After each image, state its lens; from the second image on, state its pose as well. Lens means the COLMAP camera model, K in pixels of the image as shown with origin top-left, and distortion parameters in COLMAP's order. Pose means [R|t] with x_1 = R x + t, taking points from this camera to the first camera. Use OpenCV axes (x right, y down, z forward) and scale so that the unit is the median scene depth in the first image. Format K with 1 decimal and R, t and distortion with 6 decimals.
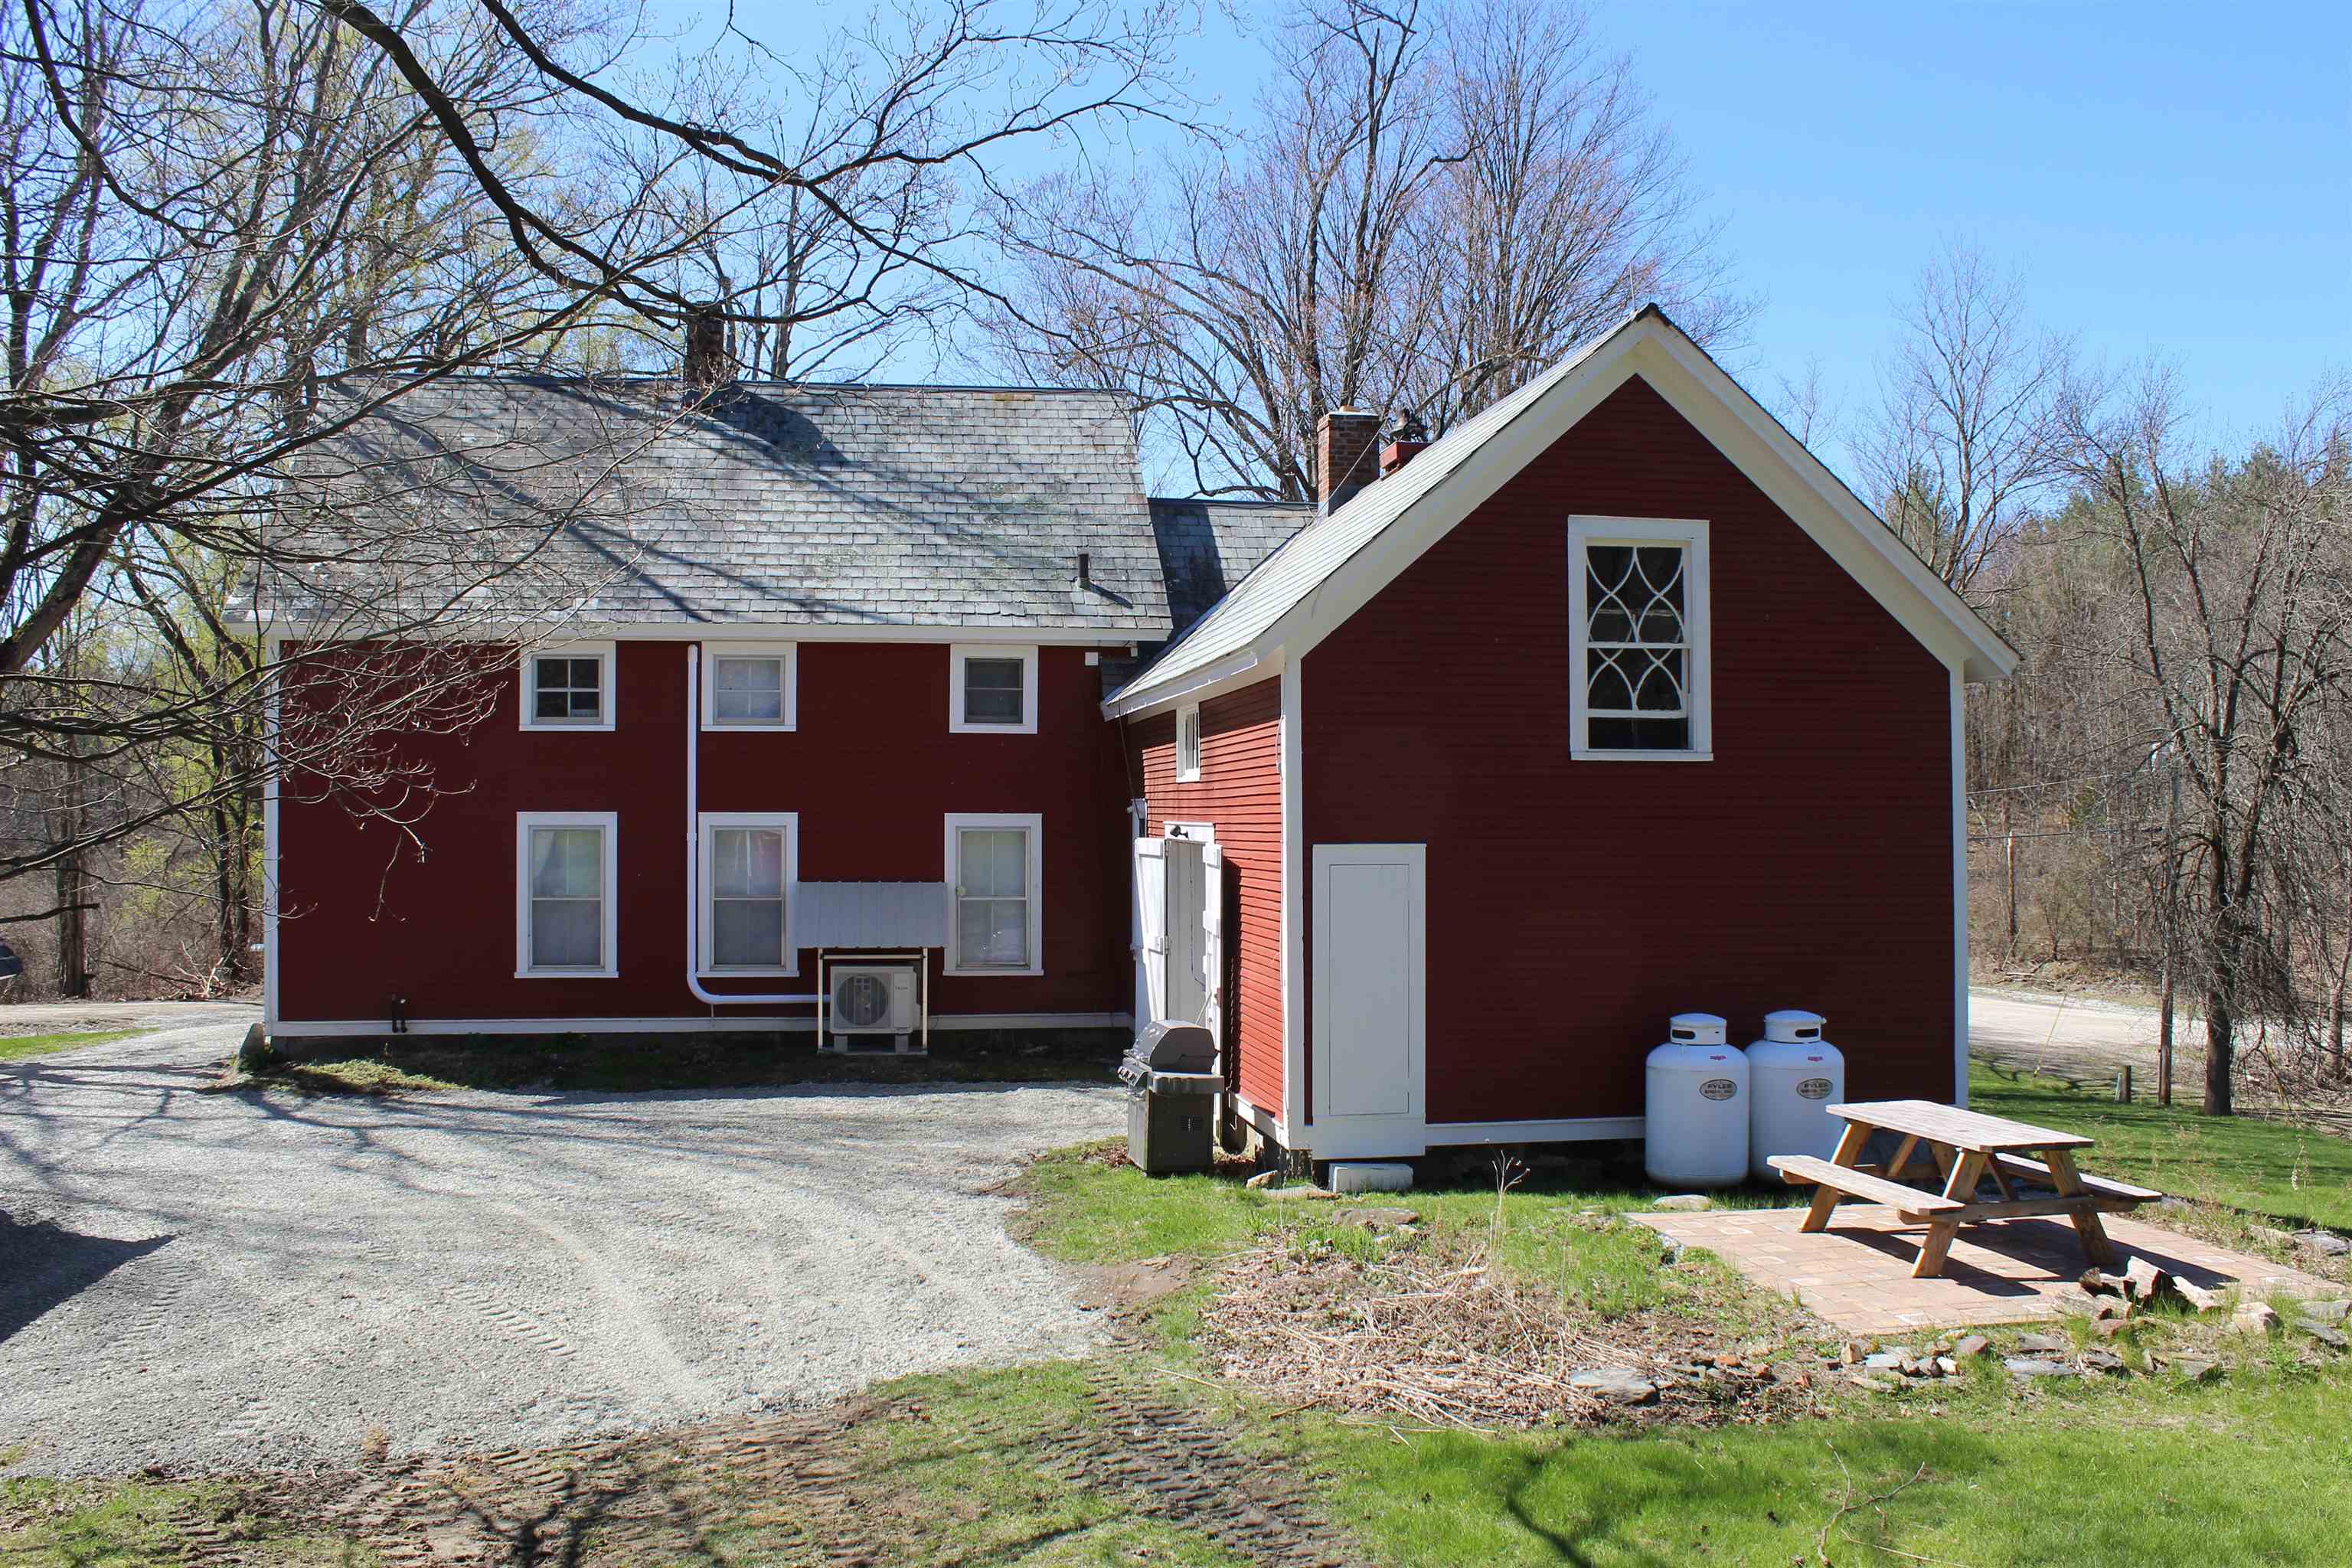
lens RADIAL K [[1968.0, 0, 1178.1], [0, 1968.0, 756.7], [0, 0, 1]] dist [-0.176558, 0.170748]
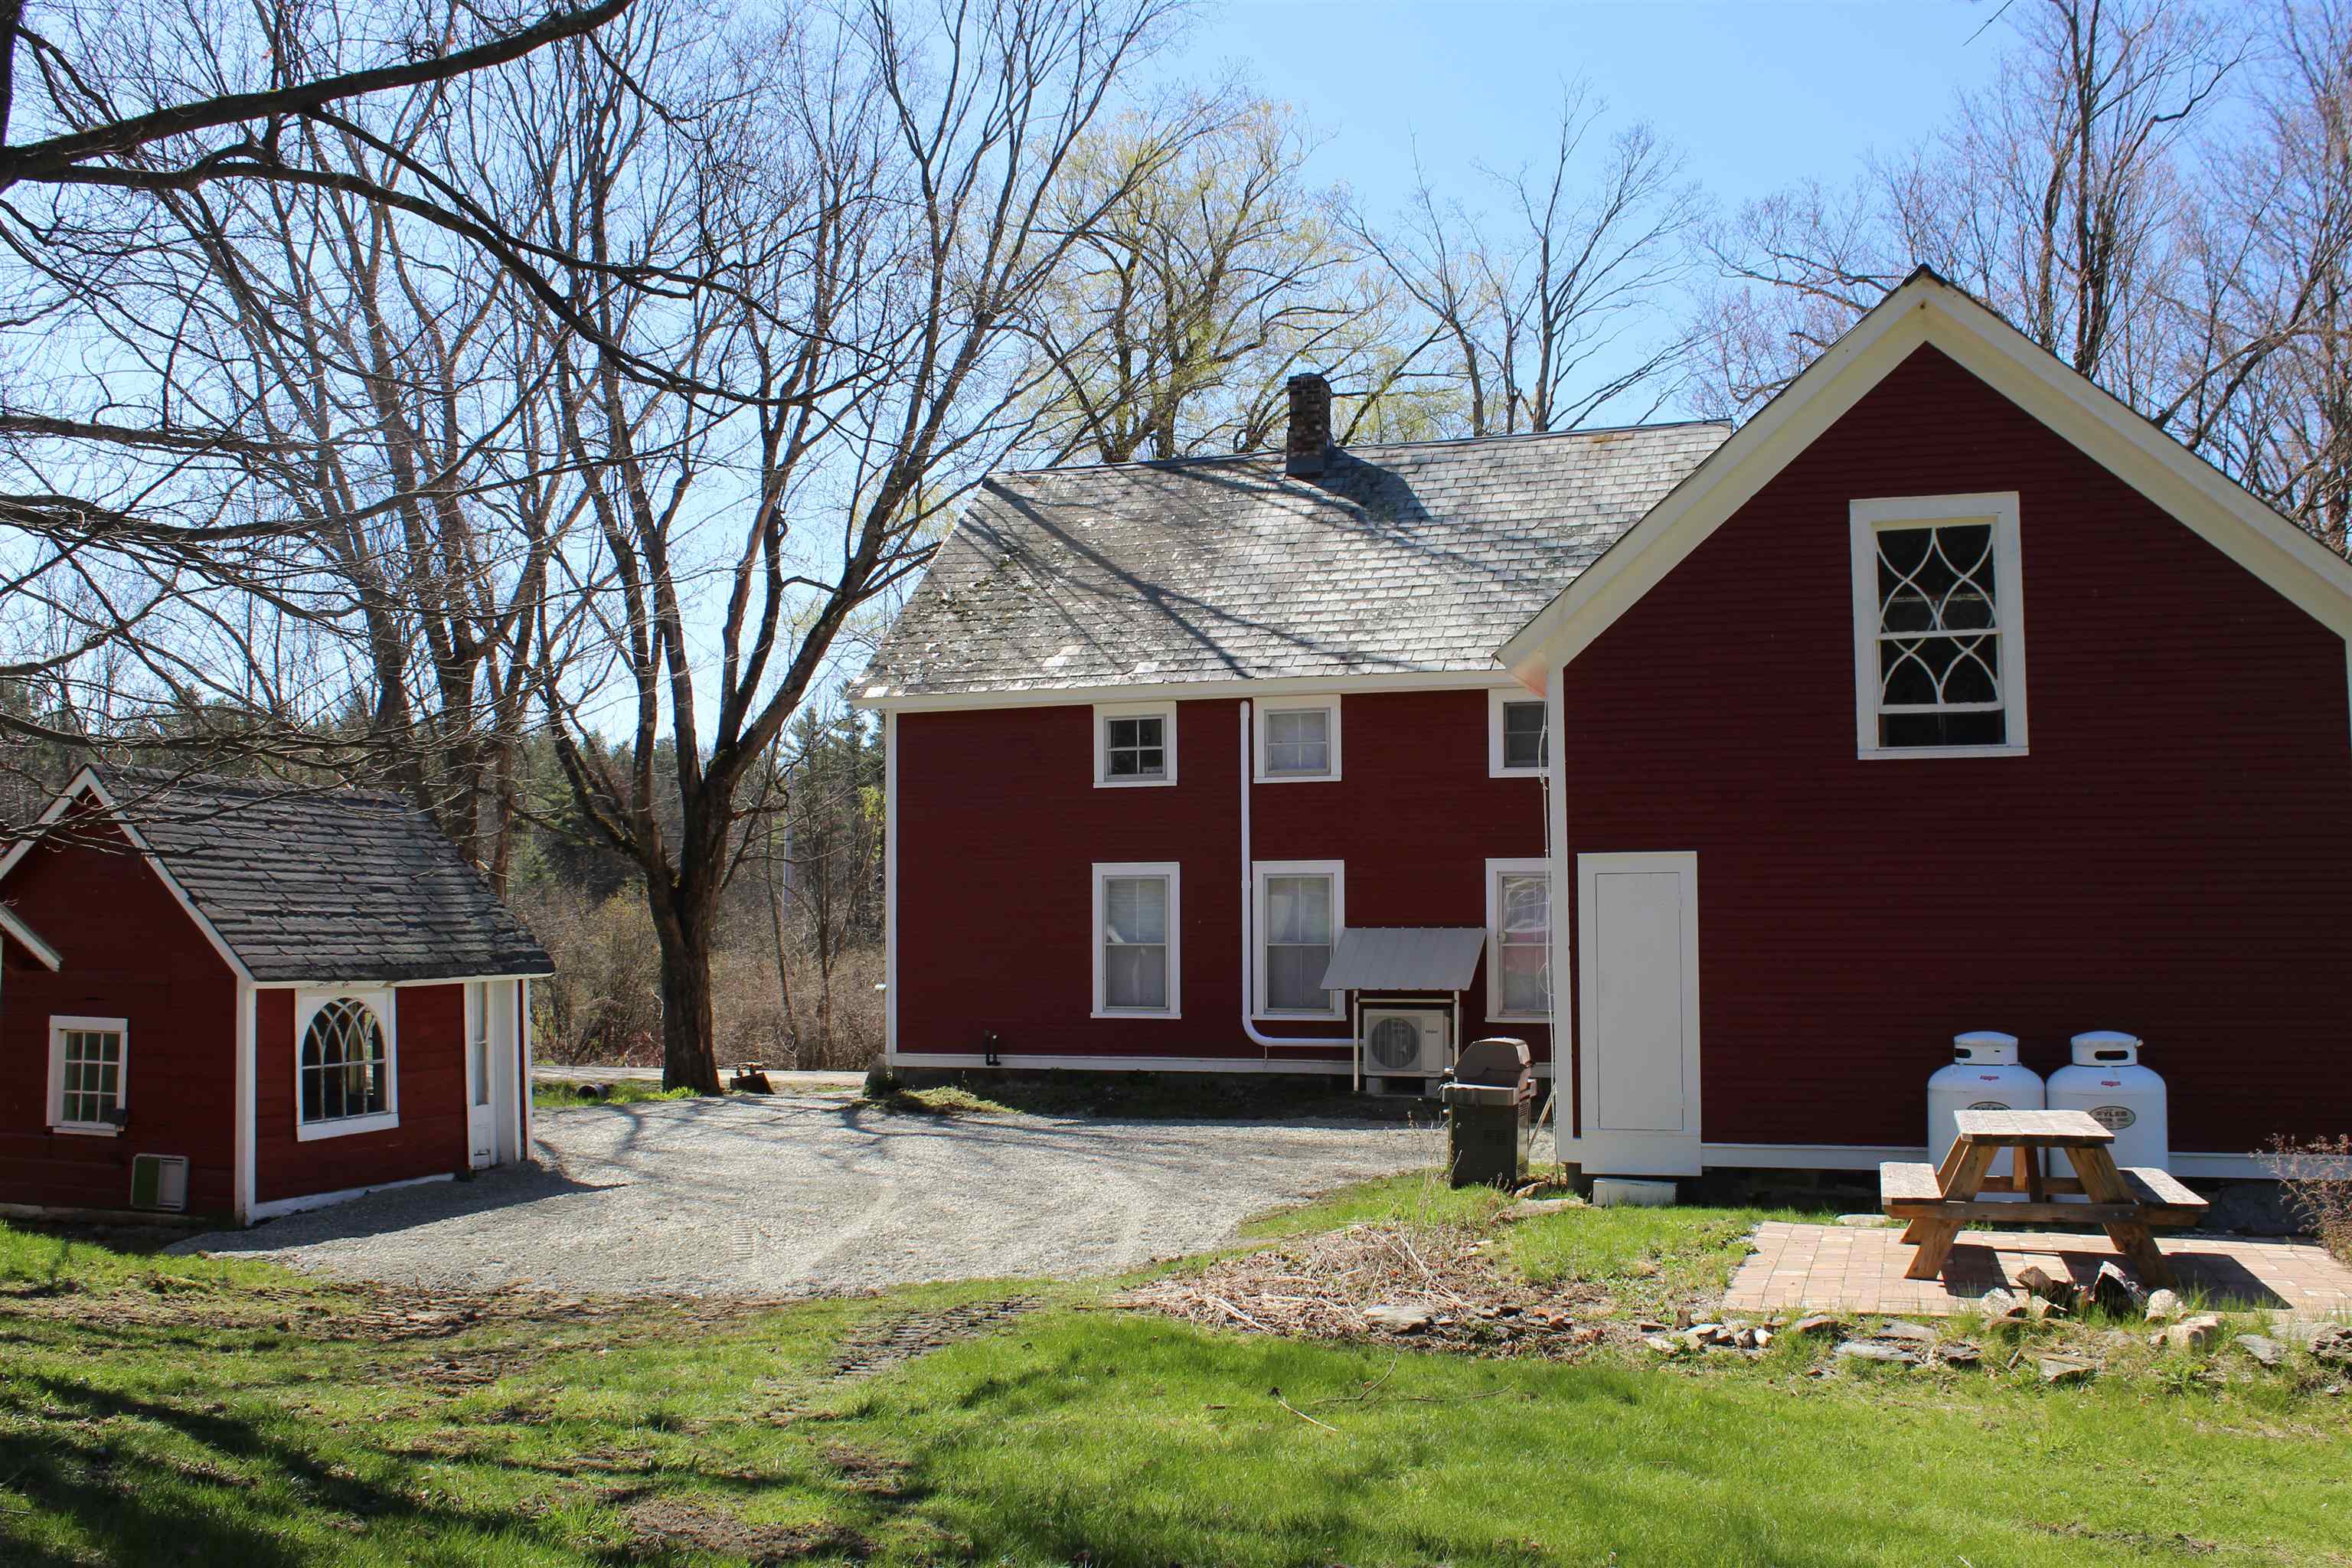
lens RADIAL K [[2127.9, 0, 1177.2], [0, 2127.9, 760.3], [0, 0, 1]] dist [-0.130775, 0.007847]
pose [[0.882815, -0.037071, -0.468255, 0.253461], [0.014946, 0.998593, -0.050880, 0.031860], [0.469482, 0.037919, 0.882127, -0.026096]]
